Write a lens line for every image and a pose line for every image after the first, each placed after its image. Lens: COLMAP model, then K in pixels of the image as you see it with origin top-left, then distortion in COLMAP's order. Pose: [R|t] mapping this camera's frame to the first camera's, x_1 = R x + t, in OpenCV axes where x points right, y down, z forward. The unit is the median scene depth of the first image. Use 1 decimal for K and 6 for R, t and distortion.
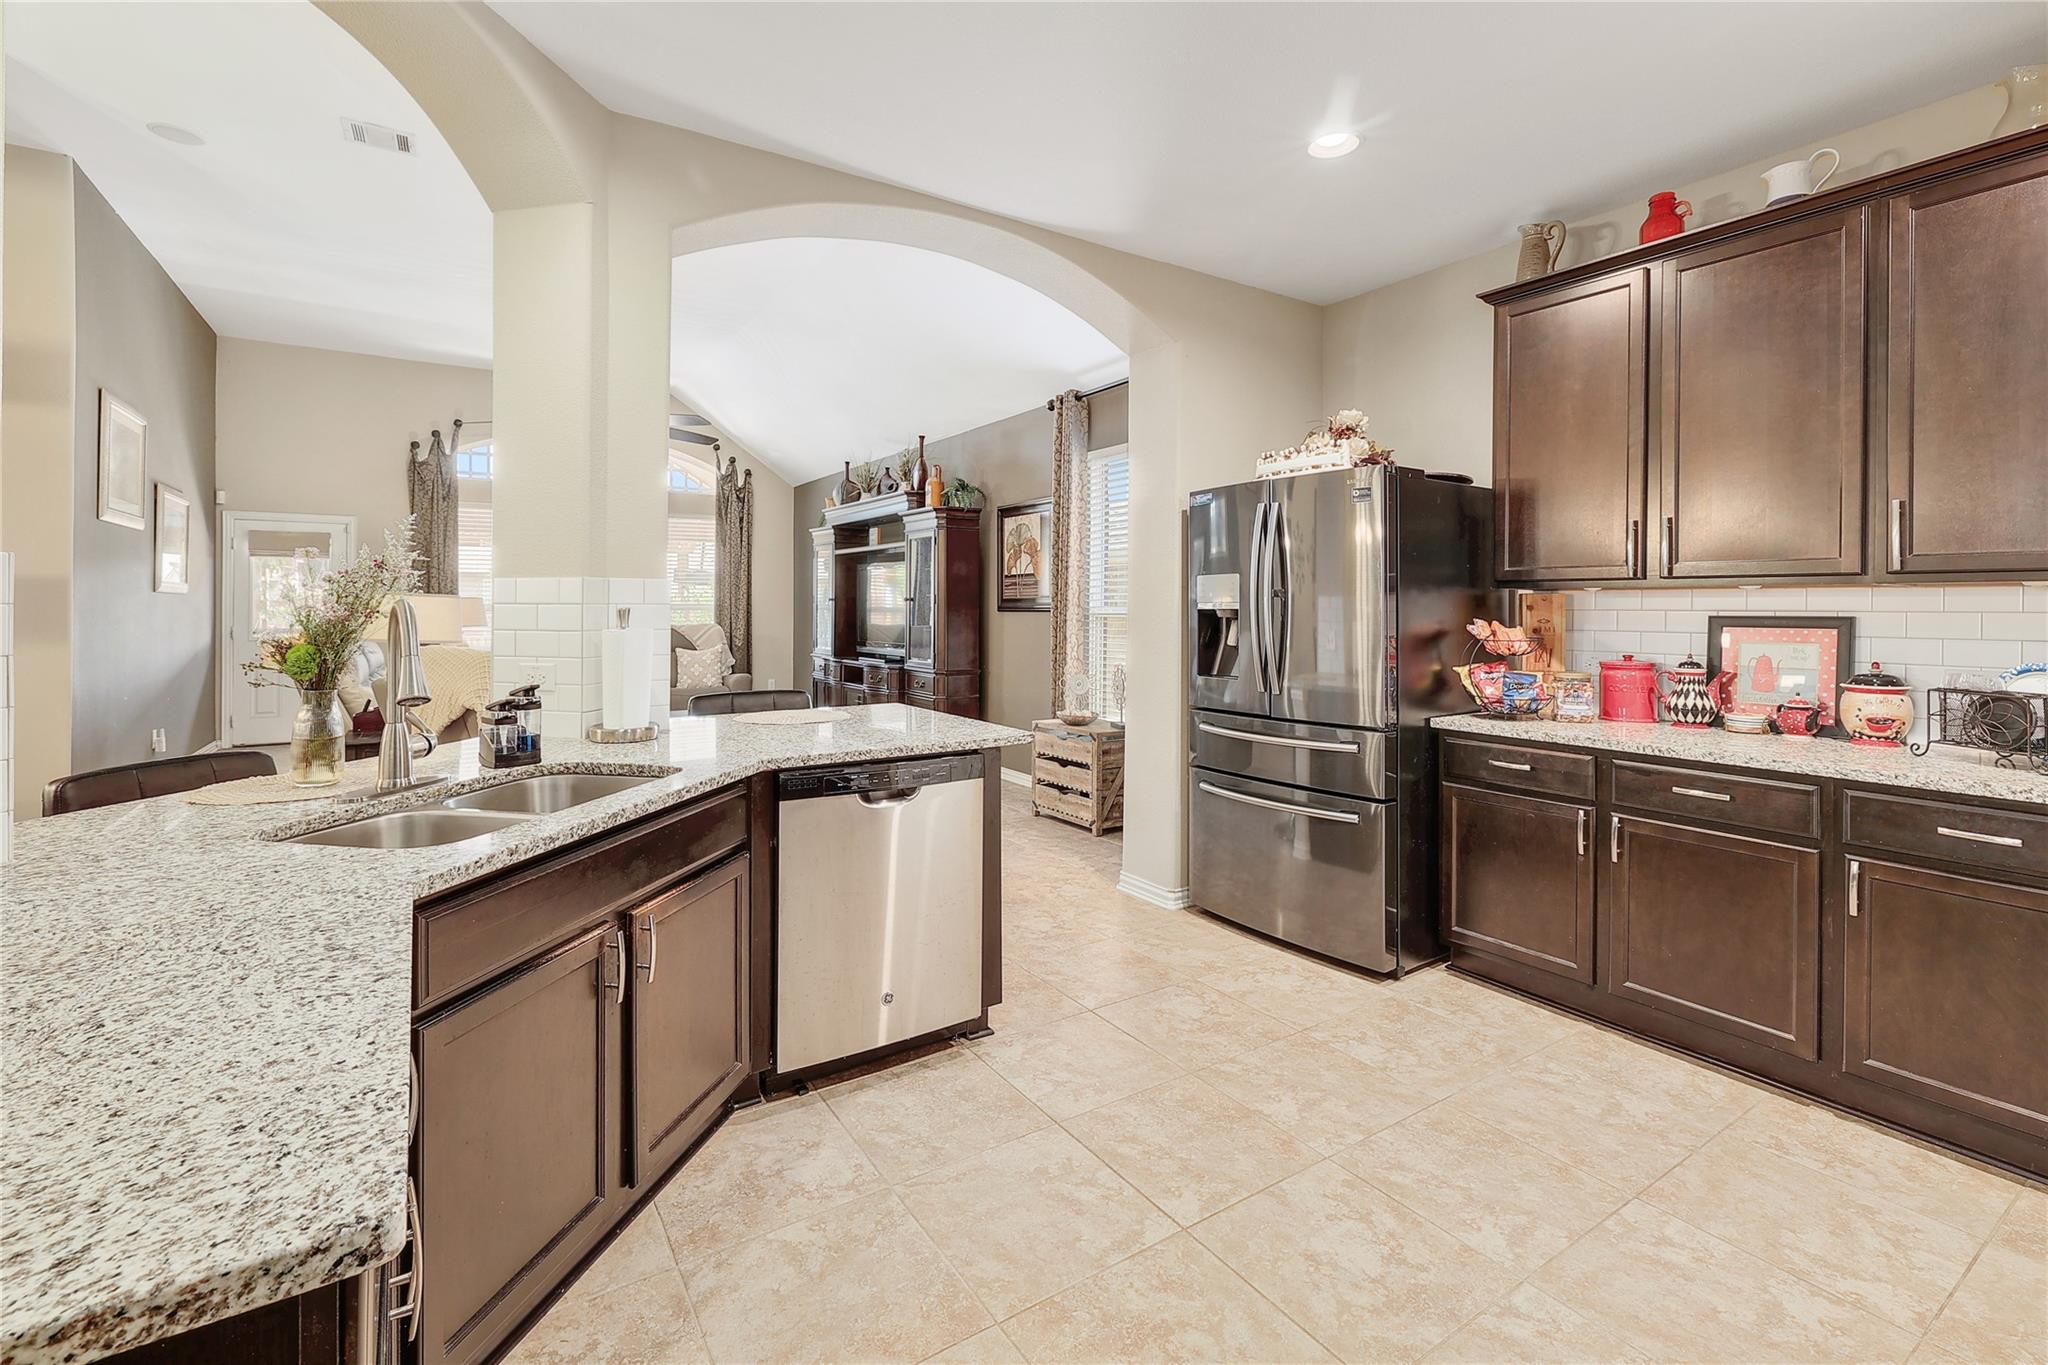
lens RADIAL K [[901.3, 0, 1015.9], [0, 901.3, 605.1], [0, 0, 1]] dist [-0.001233, 0.000056]
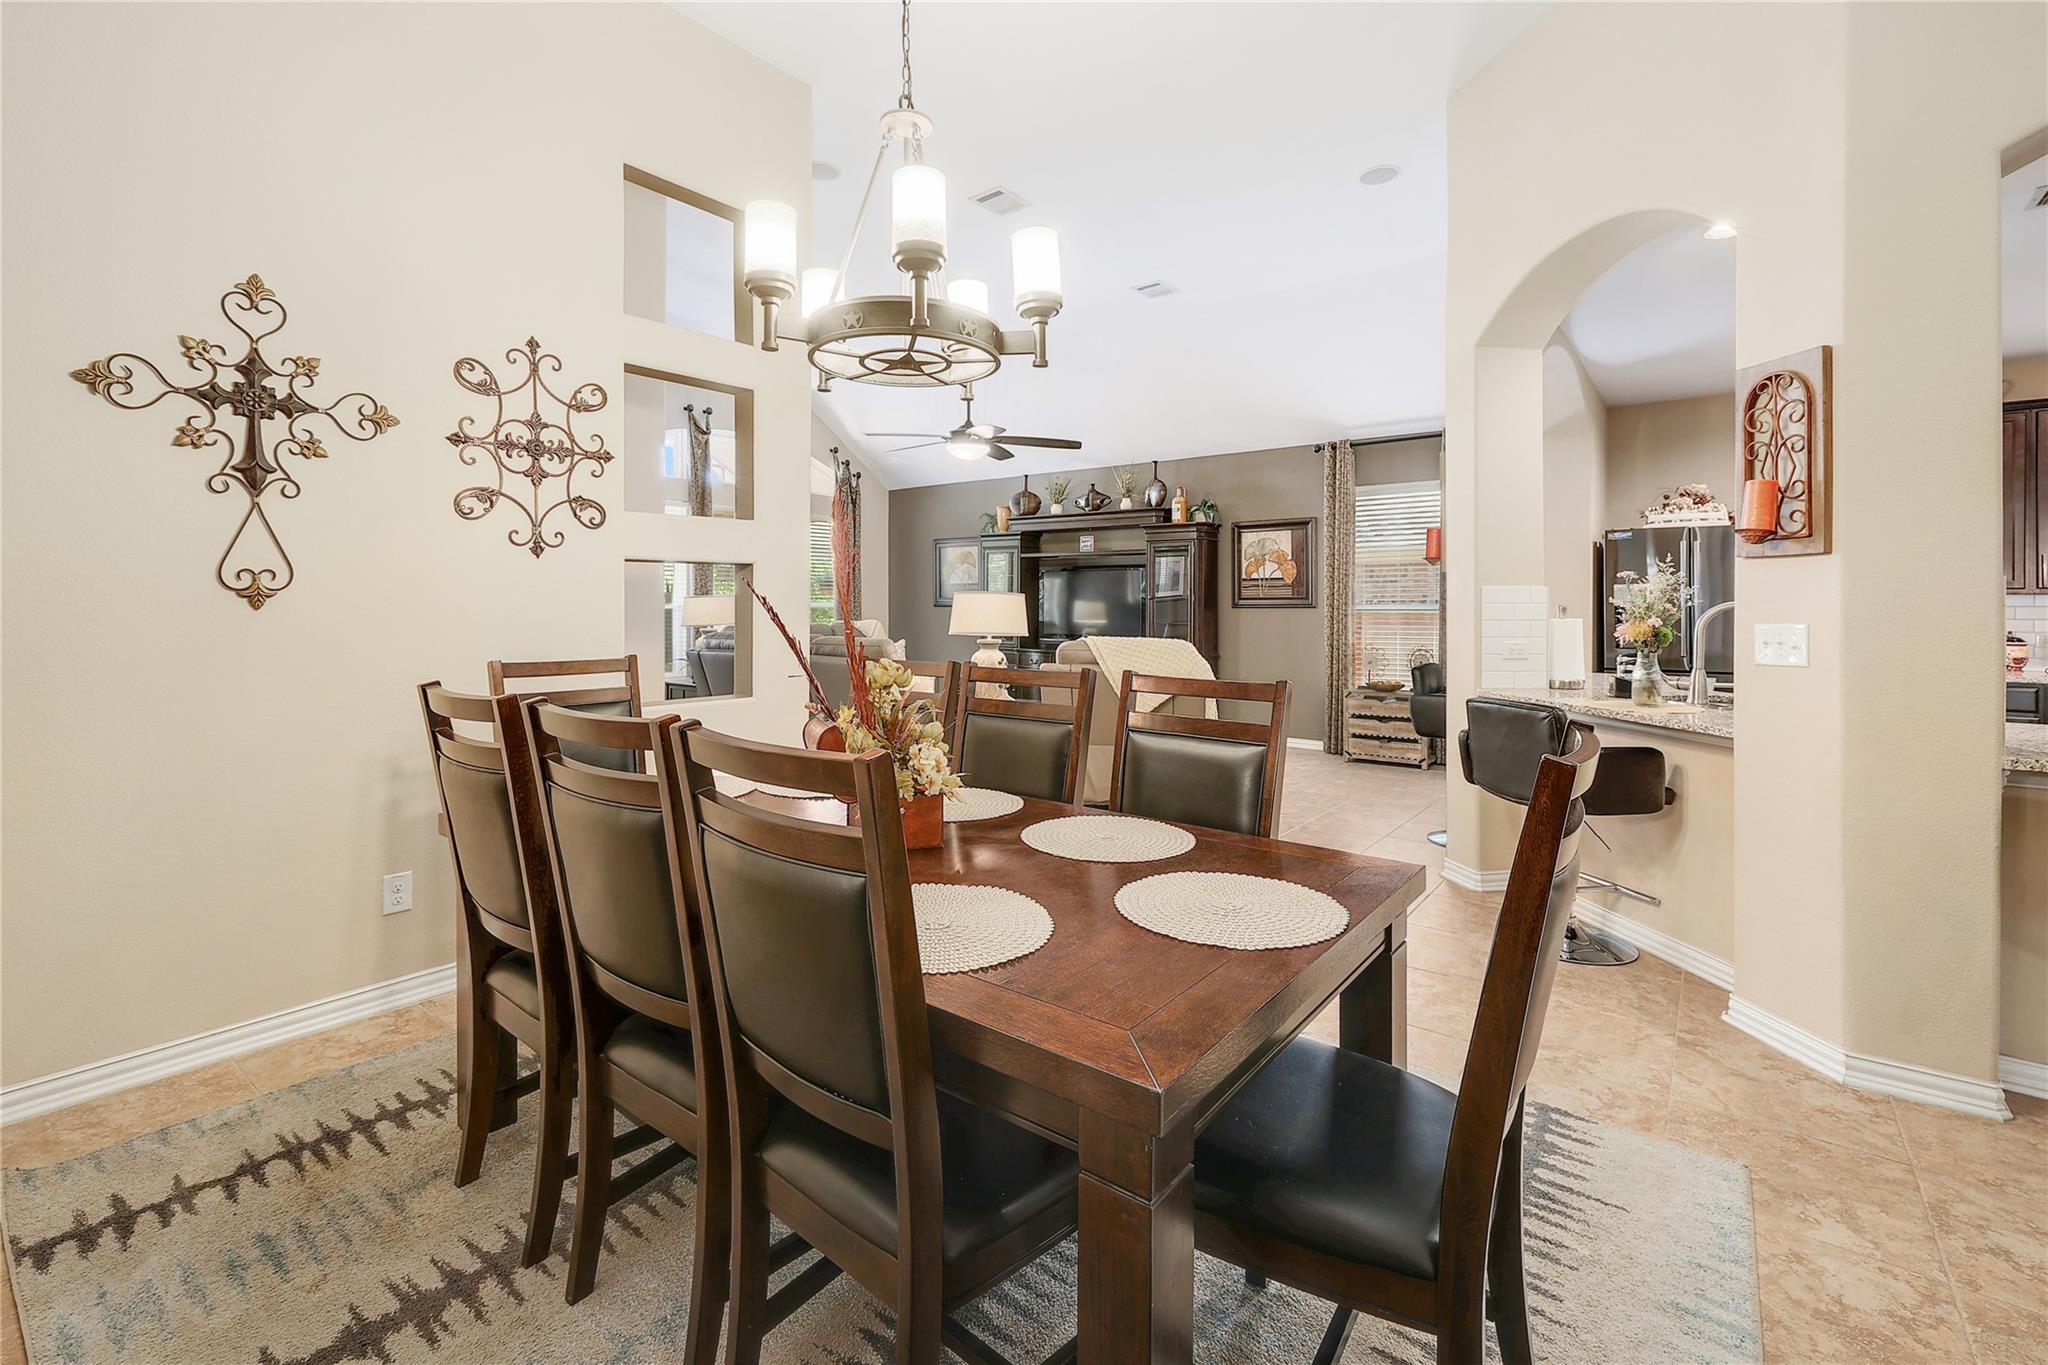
lens RADIAL K [[899.8, 0, 1021.4], [0, 899.8, 608.5], [0, 0, 1]] dist [-0.002575, 0.000316]
pose [[0.943821, -0.003060, 0.330443, -0.912913], [0.000772, 0.999975, 0.007057, -0.001467], [-0.330456, -0.006405, 0.943800, -0.091422]]
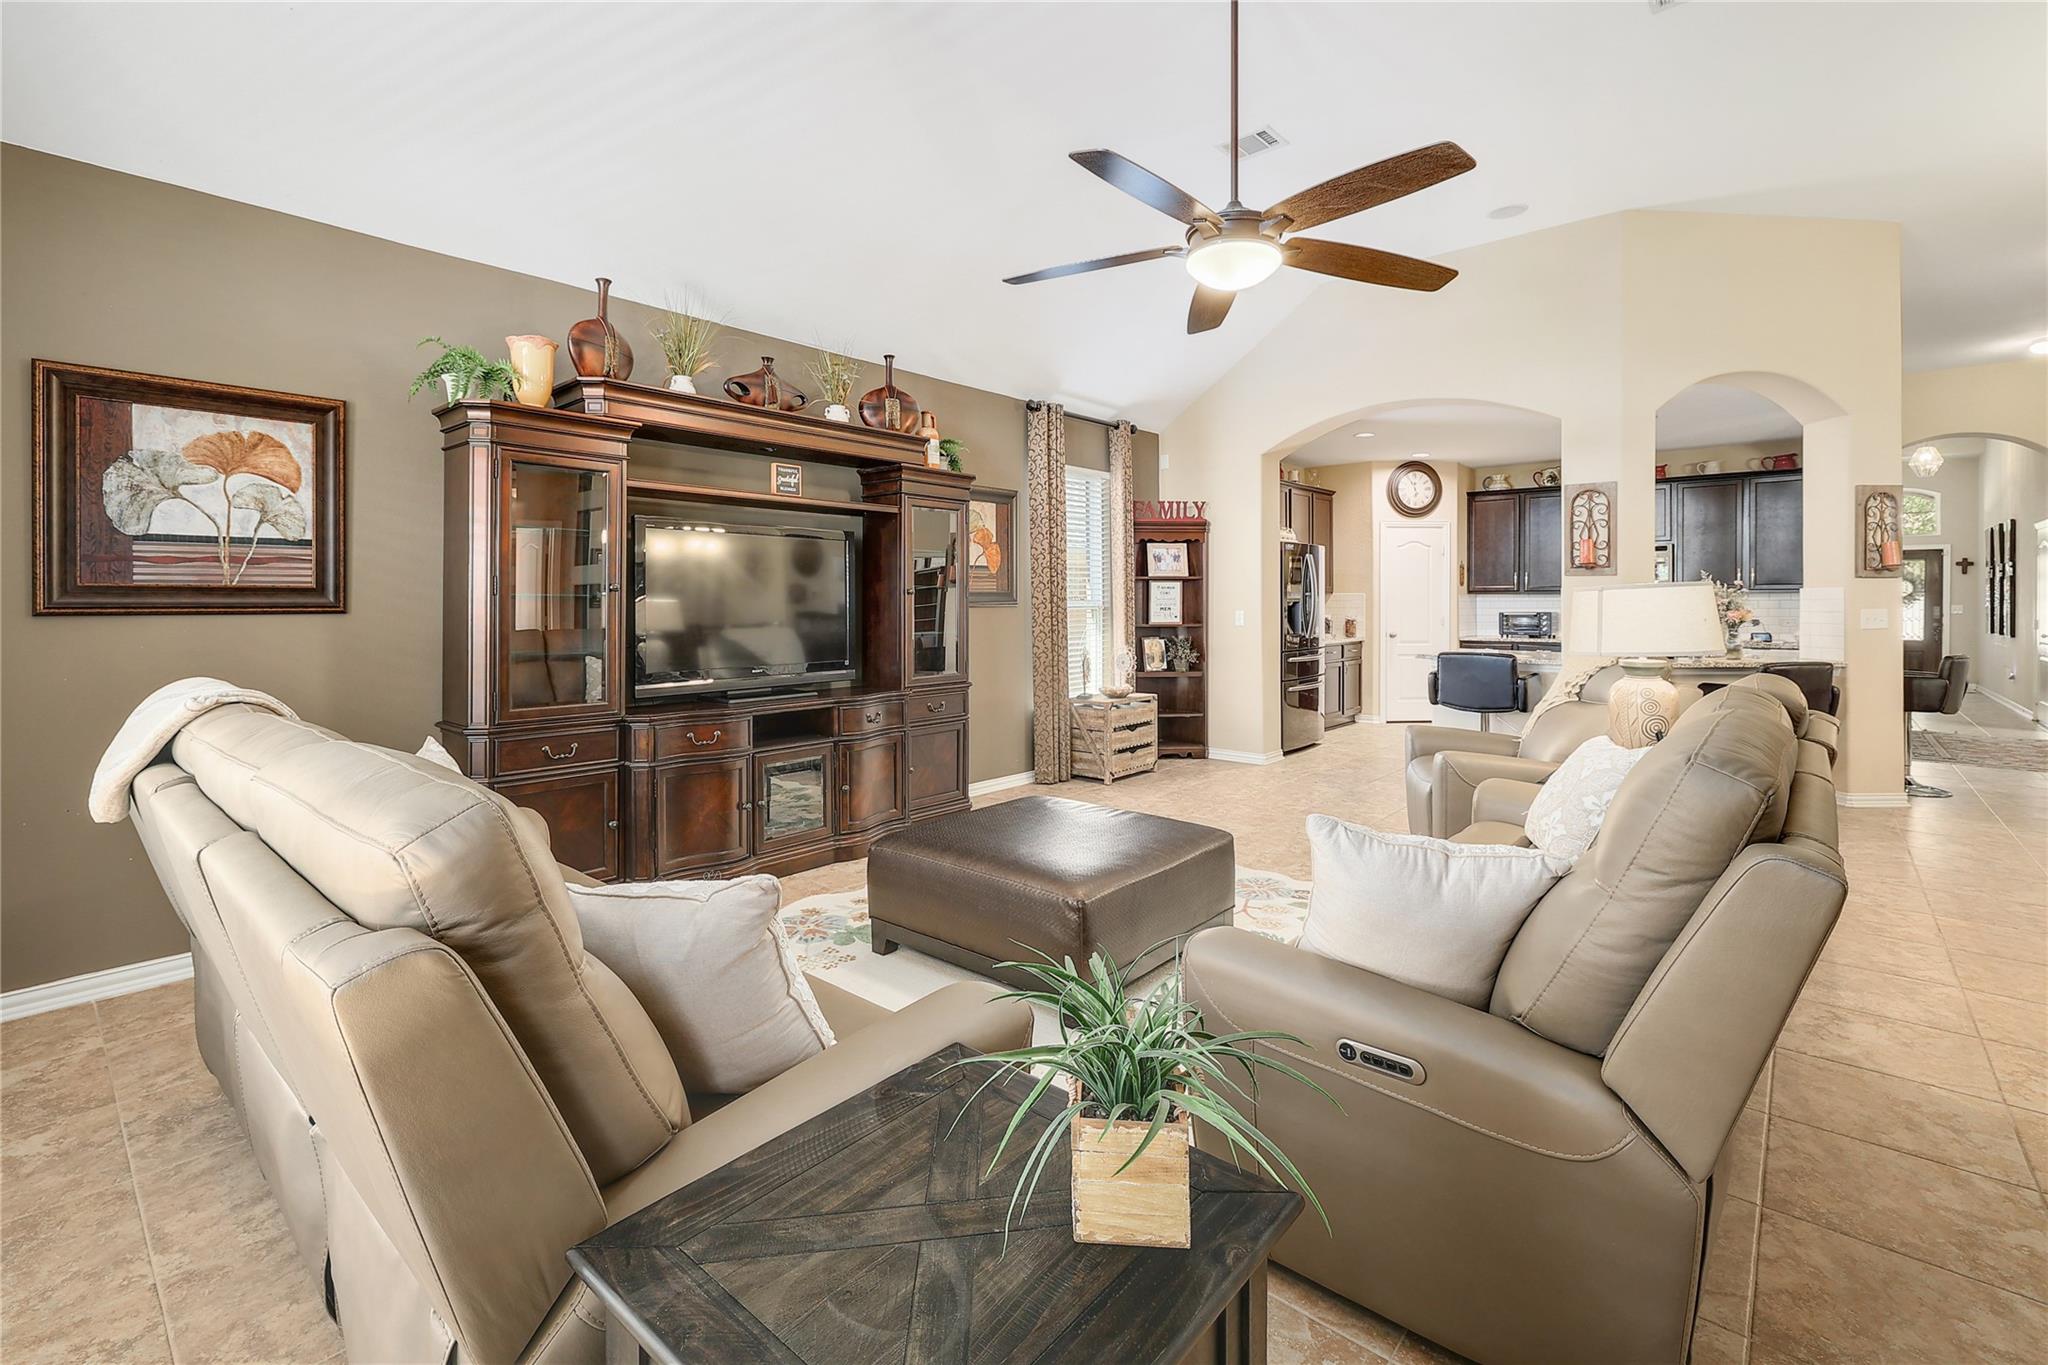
lens RADIAL K [[901.3, 0, 1015.9], [0, 901.3, 605.1], [0, 0, 1]] dist [-0.001233, 0.000056]
pose [[-0.270696, -0.008314, 0.962629, -1.098722], [-0.000895, 0.999964, 0.008385, -0.003083], [-0.962665, 0.001408, -0.270694, 1.499047]]
